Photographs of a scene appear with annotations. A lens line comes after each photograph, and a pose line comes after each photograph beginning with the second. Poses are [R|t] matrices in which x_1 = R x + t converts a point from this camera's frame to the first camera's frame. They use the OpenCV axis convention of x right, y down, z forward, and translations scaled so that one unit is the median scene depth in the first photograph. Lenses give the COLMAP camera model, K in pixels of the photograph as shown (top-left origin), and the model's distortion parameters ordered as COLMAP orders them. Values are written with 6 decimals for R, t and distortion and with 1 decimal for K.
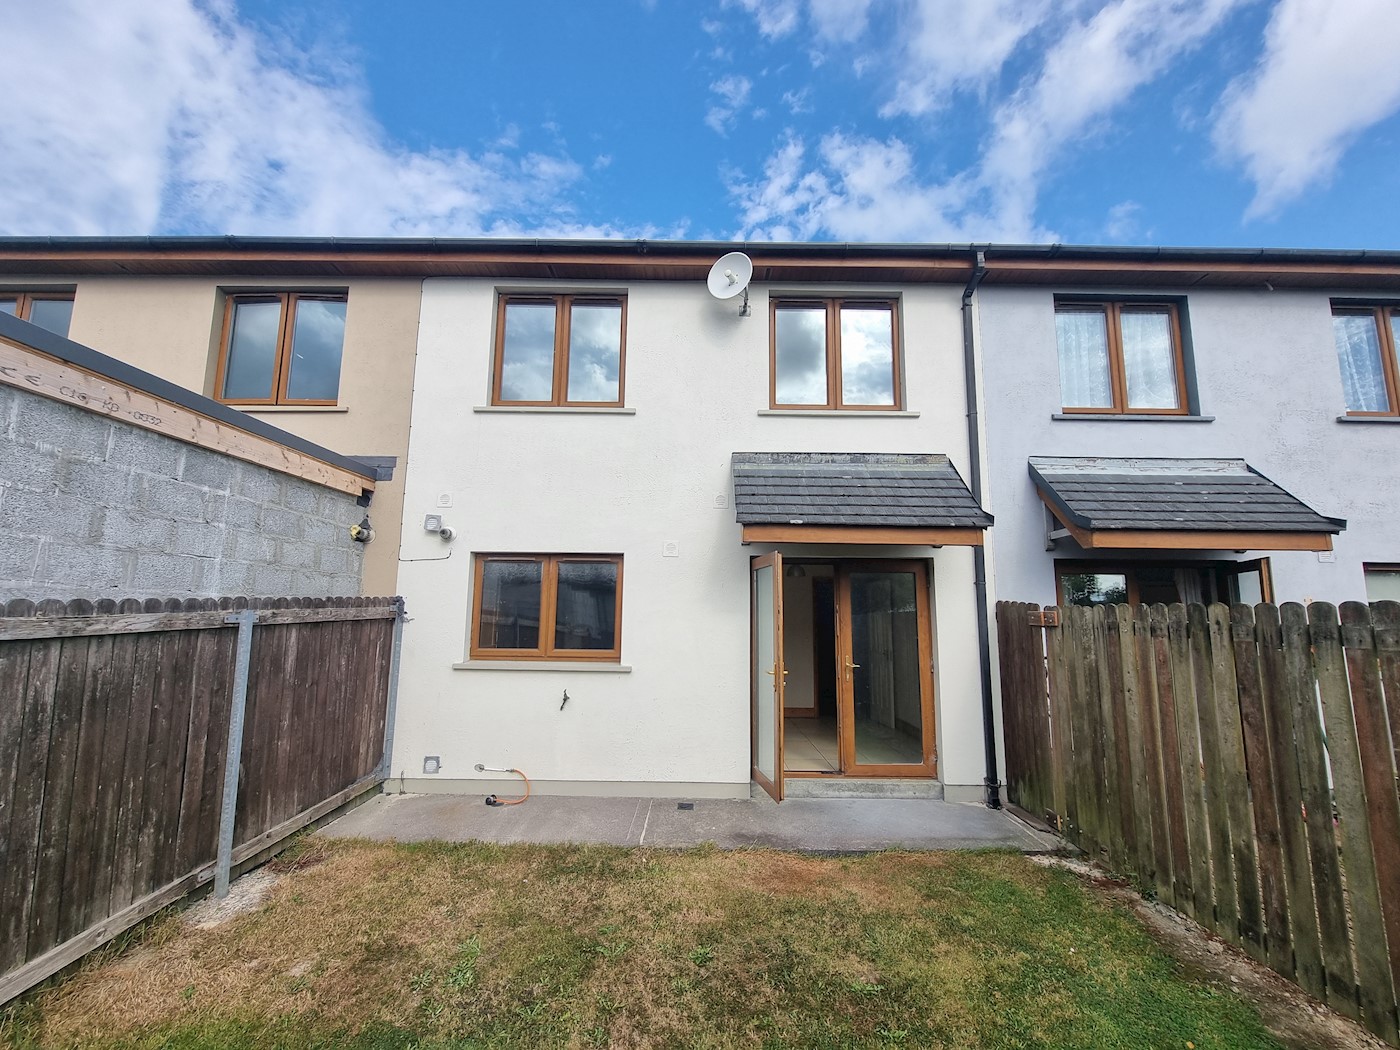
lens RADIAL K [[577.6, 0, 705.0], [0, 577.6, 534.2], [0, 0, 1]] dist [-0.005867, 0.000659]
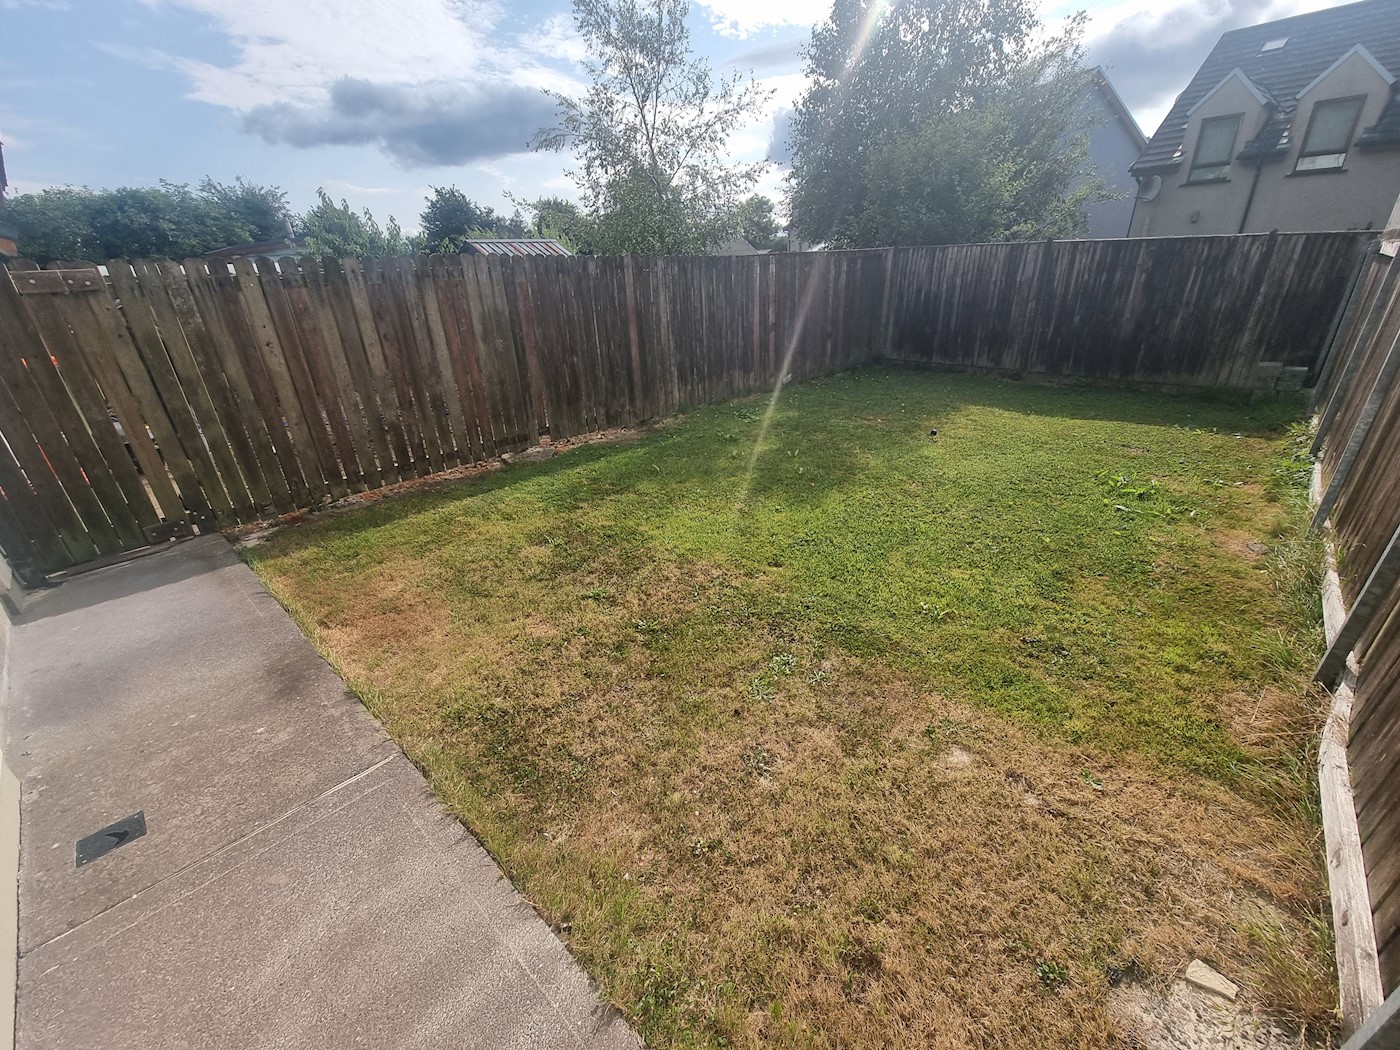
lens RADIAL K [[577.6, 0, 699.4], [0, 577.6, 536.7], [0, 0, 1]] dist [-0.005867, 0.000659]
pose [[-0.727080, -0.277945, 0.627775, -0.418634], [-0.060985, 0.936919, 0.344186, 0.121368], [-0.683839, 0.211966, -0.698165, 0.828294]]
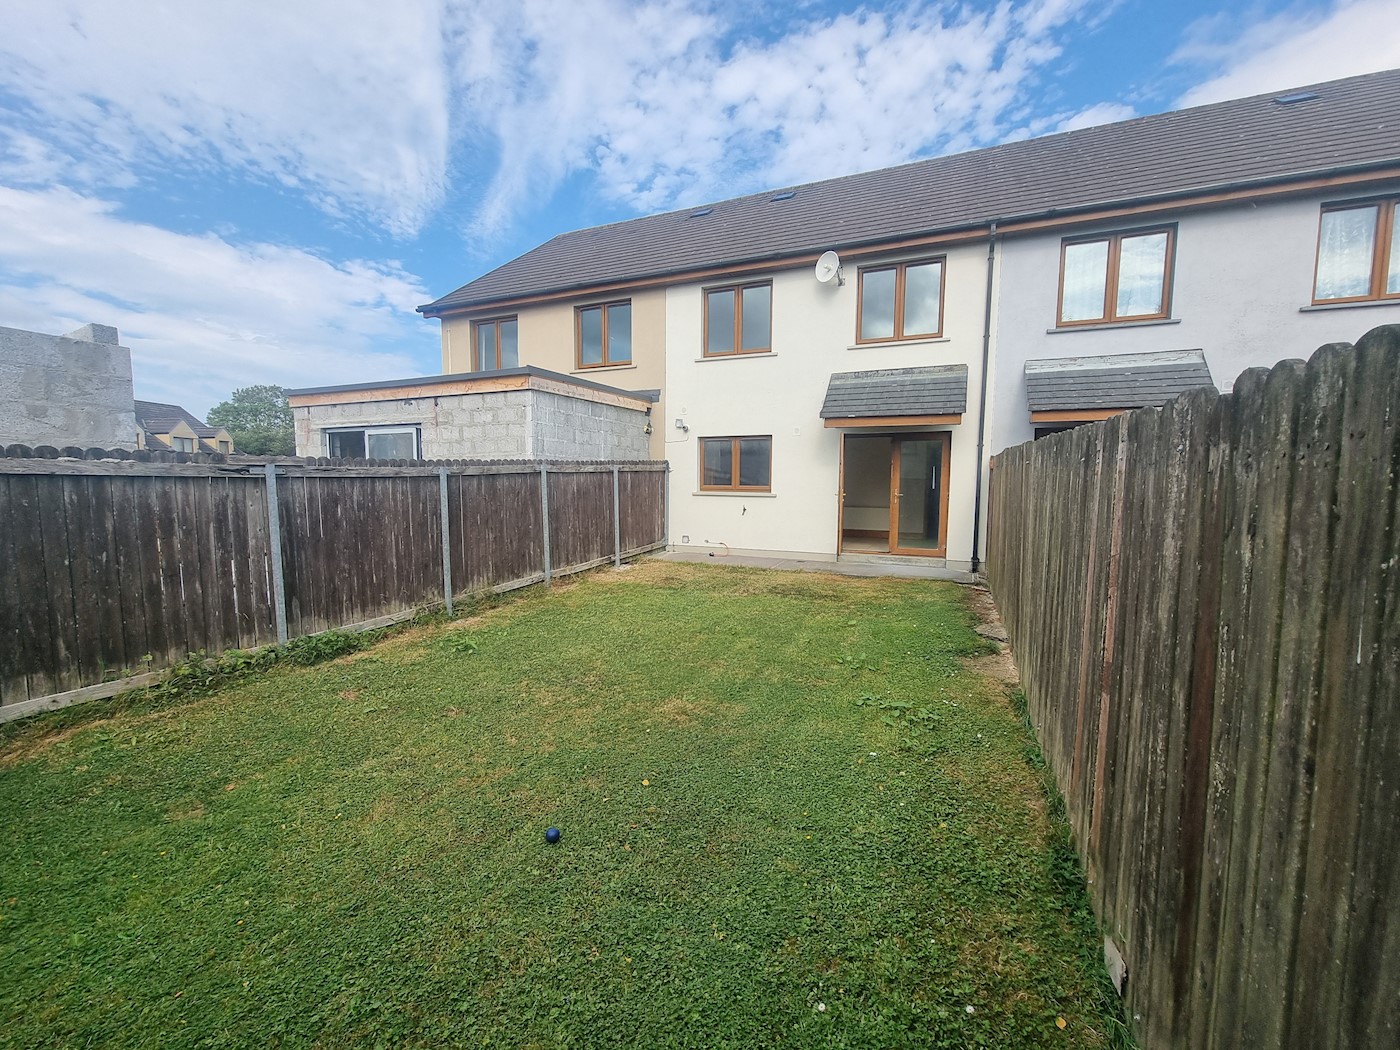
lens RADIAL K [[577.6, 0, 699.5], [0, 577.6, 529.3], [0, 0, 1]] dist [-0.005867, 0.000659]
pose [[0.912577, 0.028997, -0.407876, 0.443672], [0.059269, 0.977569, 0.202104, -0.063124], [0.404587, -0.208609, 0.890388, -0.876095]]
